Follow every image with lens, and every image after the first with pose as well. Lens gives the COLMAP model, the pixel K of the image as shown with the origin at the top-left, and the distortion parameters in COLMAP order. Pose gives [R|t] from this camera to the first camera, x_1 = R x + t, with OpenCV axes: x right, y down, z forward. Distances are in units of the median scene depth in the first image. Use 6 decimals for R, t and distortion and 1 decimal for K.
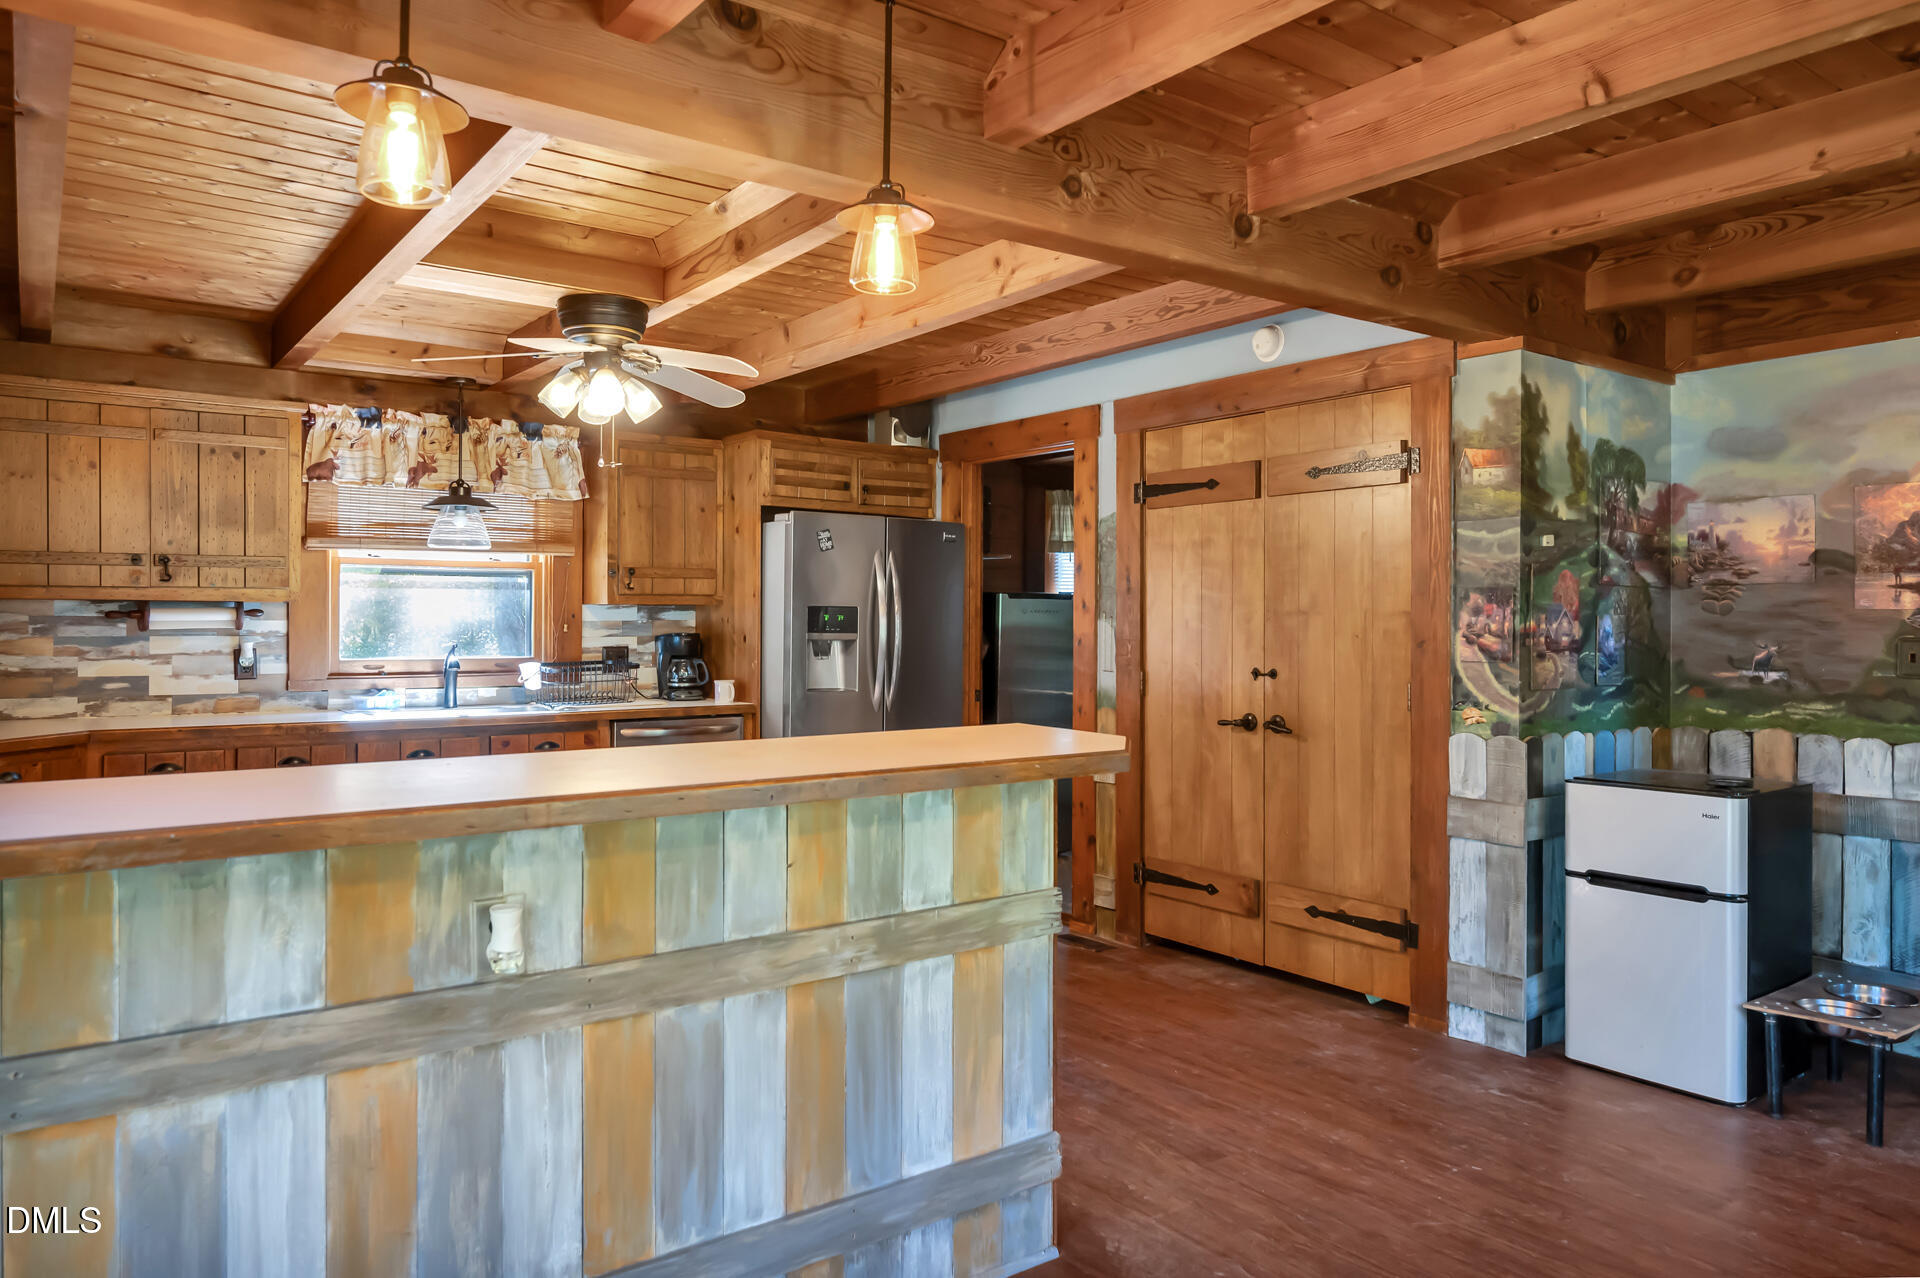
lens RADIAL K [[1259.6, 0, 960.0], [0, 1259.6, 639.0], [0, 0, 1]] dist [0.000190, 0.000059]
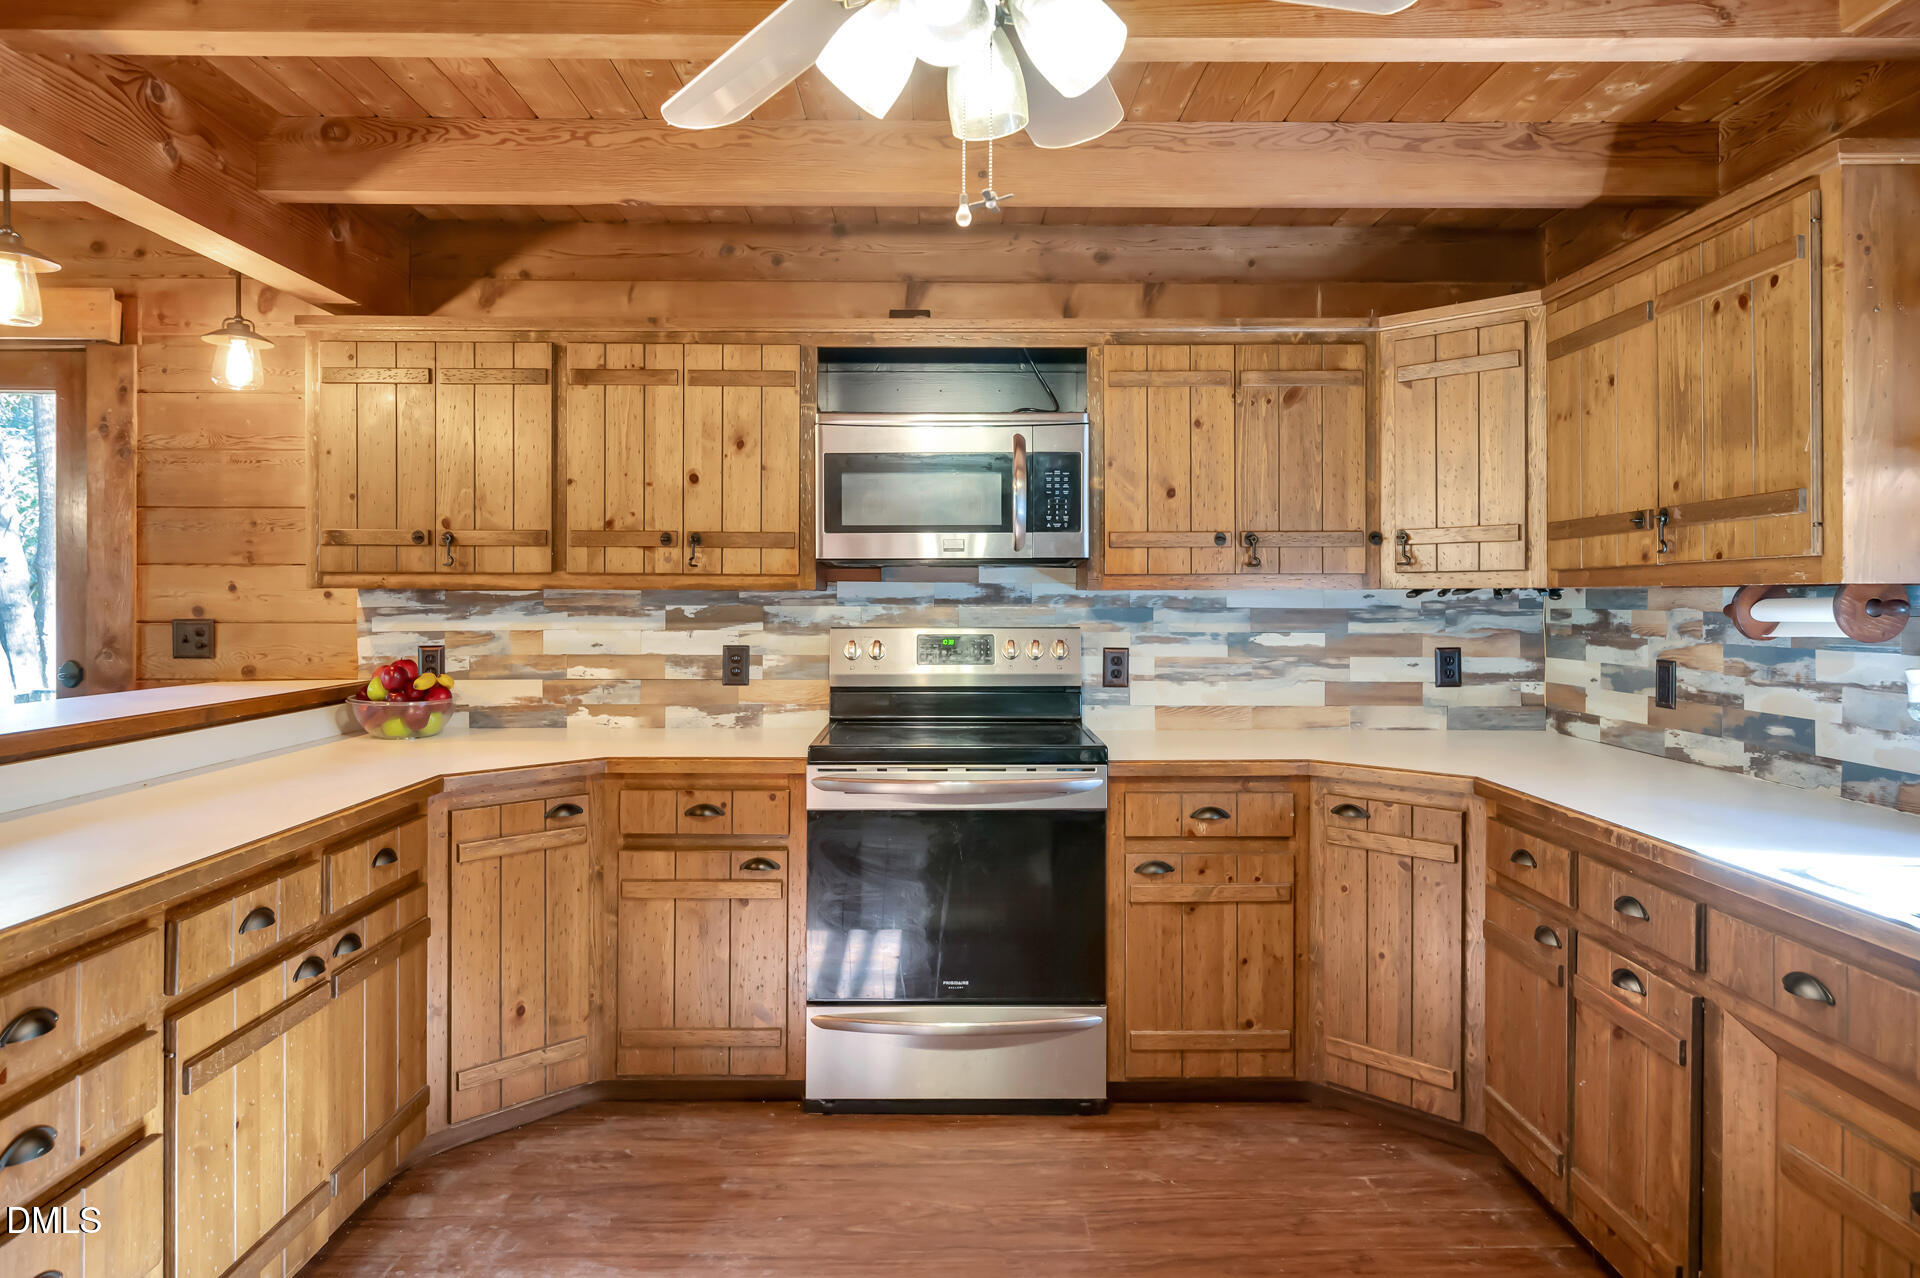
lens RADIAL K [[1259.6, 0, 960.0], [0, 1259.6, 639.0], [0, 0, 1]] dist [0.000190, 0.000059]
pose [[-0.591204, 0.027613, -0.806050, 0.027809], [-0.006792, 0.999208, 0.039212, -0.026685], [0.806494, 0.028657, -0.590548, 1.053407]]
